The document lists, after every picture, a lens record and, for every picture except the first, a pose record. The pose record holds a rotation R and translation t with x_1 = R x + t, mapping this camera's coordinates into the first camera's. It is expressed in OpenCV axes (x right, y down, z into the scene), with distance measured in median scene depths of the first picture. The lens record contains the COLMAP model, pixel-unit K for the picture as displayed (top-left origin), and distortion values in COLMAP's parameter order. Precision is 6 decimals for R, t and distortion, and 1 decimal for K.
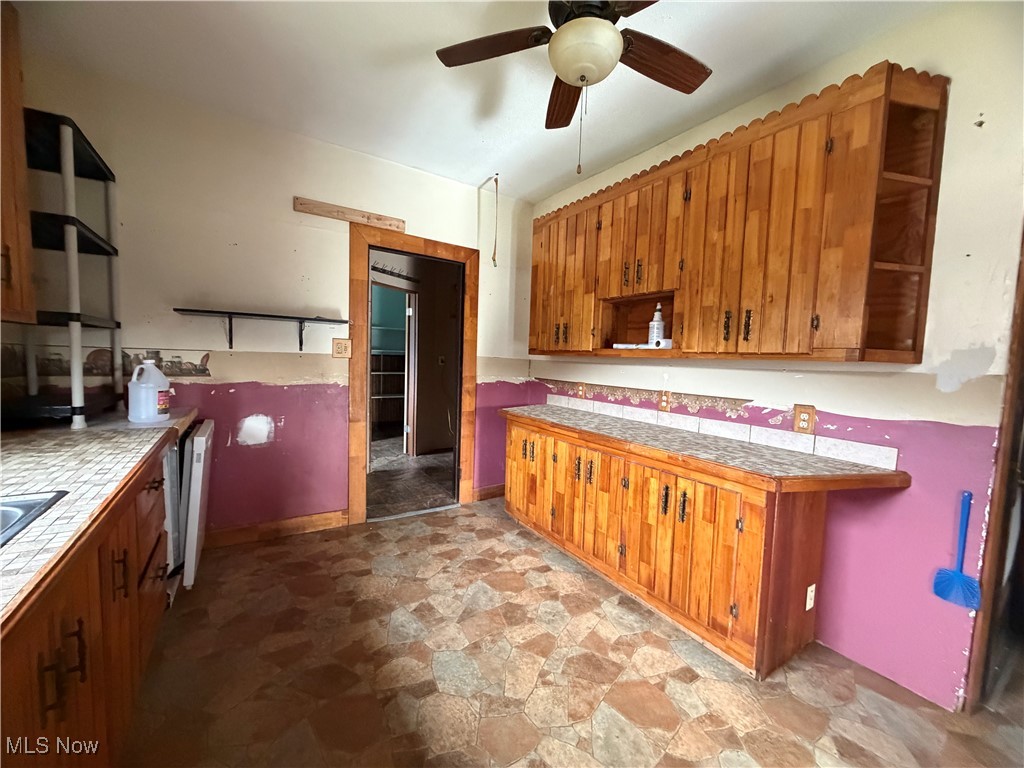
lens RADIAL K [[407.4, 0, 509.8], [0, 407.4, 383.8], [0, 0, 1]] dist [-0.001752, 0.000854]
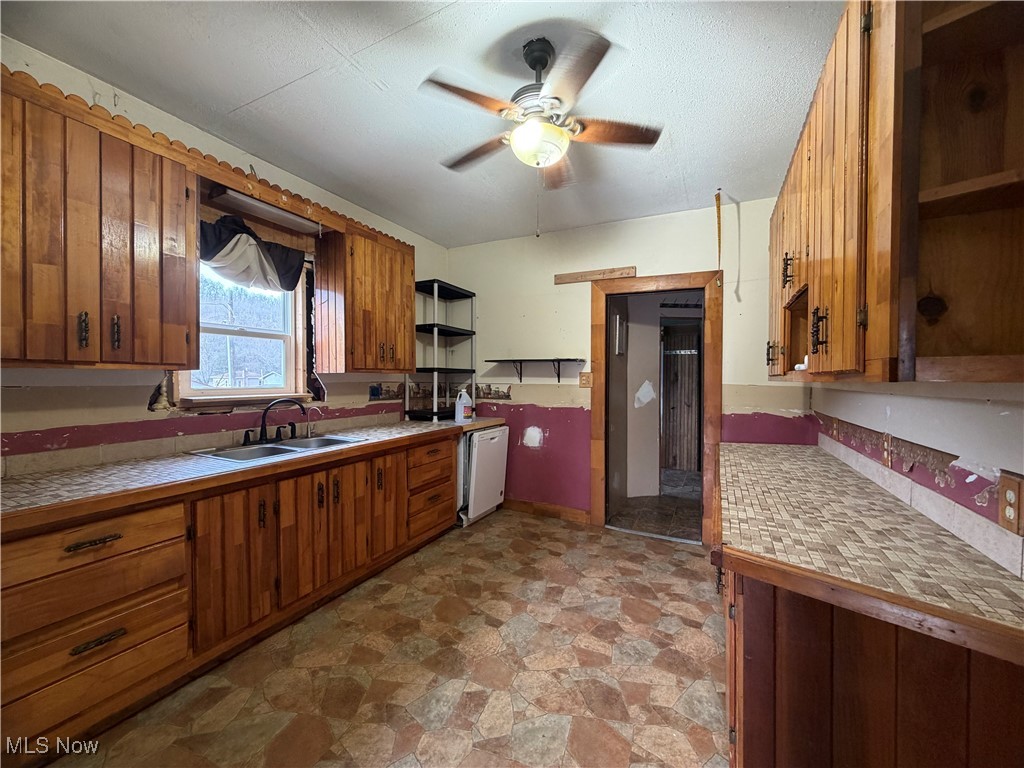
lens RADIAL K [[407.4, 0, 507.9], [0, 407.4, 384.0], [0, 0, 1]] dist [-0.001752, 0.000854]
pose [[0.504622, -0.018689, -0.863138, 0.685443], [-0.045747, 0.997782, -0.048350, -0.002125], [0.862127, 0.063885, 0.502648, 0.187388]]
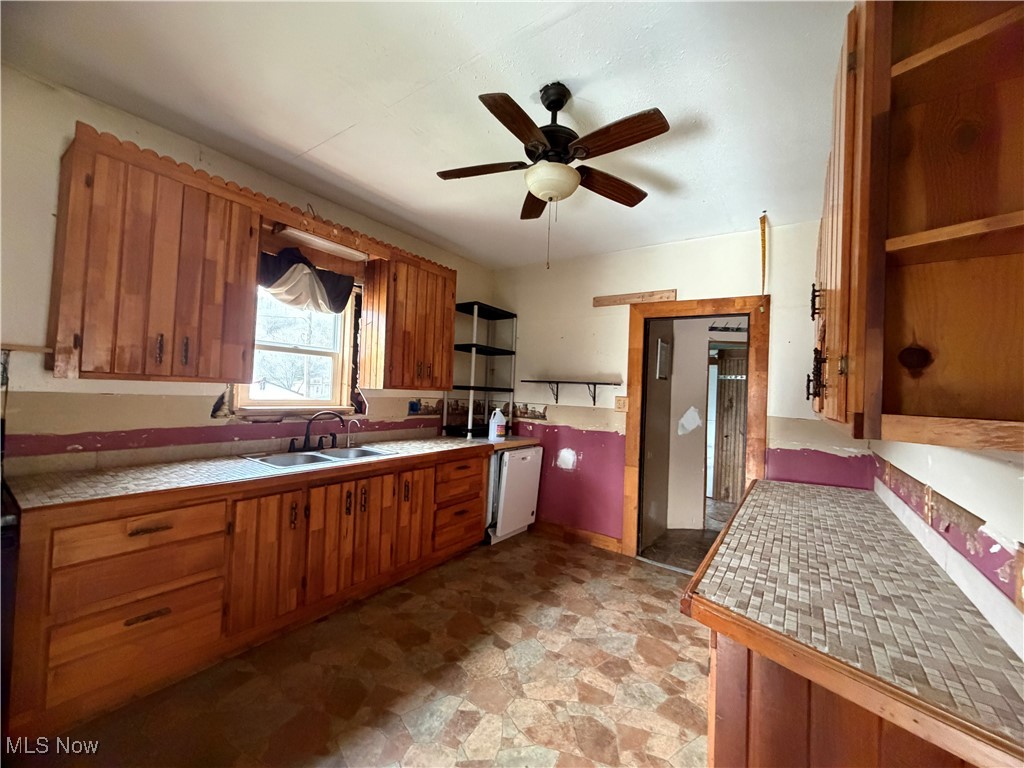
lens RADIAL K [[407.4, 0, 508.0], [0, 407.4, 383.9], [0, 0, 1]] dist [-0.001752, 0.000854]
pose [[0.374997, -0.033510, -0.926420, 0.749743], [-0.094499, 0.992759, -0.074161, -0.028695], [0.922197, 0.115356, 0.369115, 0.260639]]
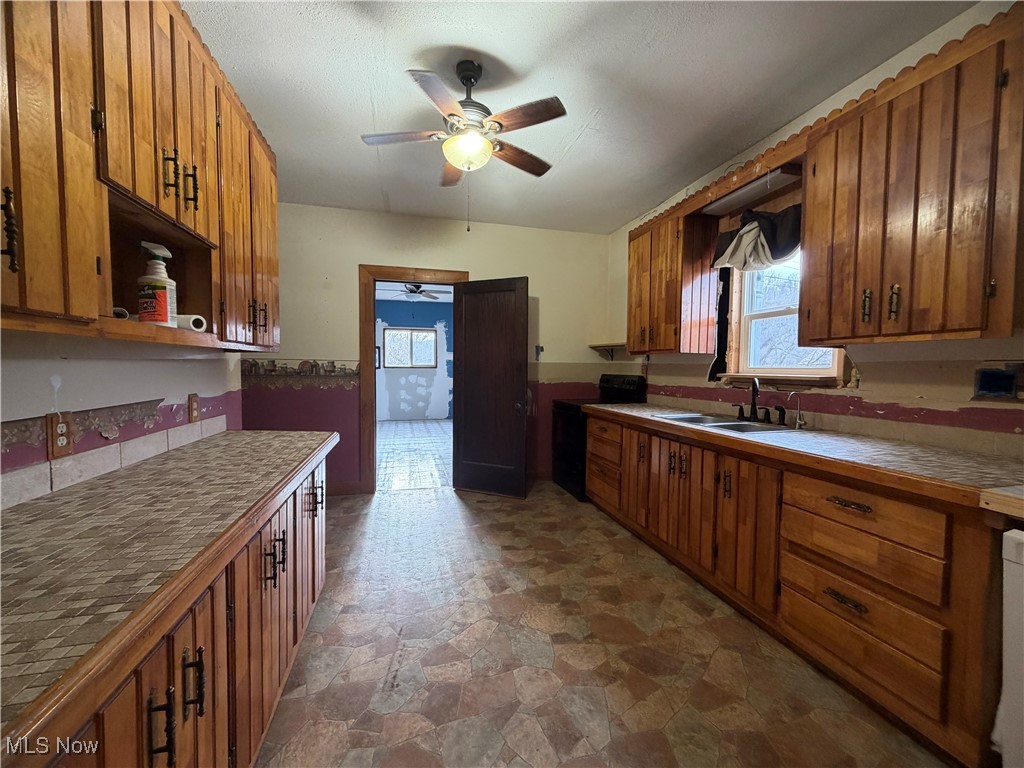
lens RADIAL K [[407.4, 0, 512.8], [0, 407.4, 385.5], [0, 0, 1]] dist [-0.001752, 0.000854]
pose [[-0.950450, -0.052783, 0.306363, -0.264599], [-0.016275, 0.992578, 0.120519, -0.083461], [-0.310450, 0.109561, -0.944255, 1.379098]]
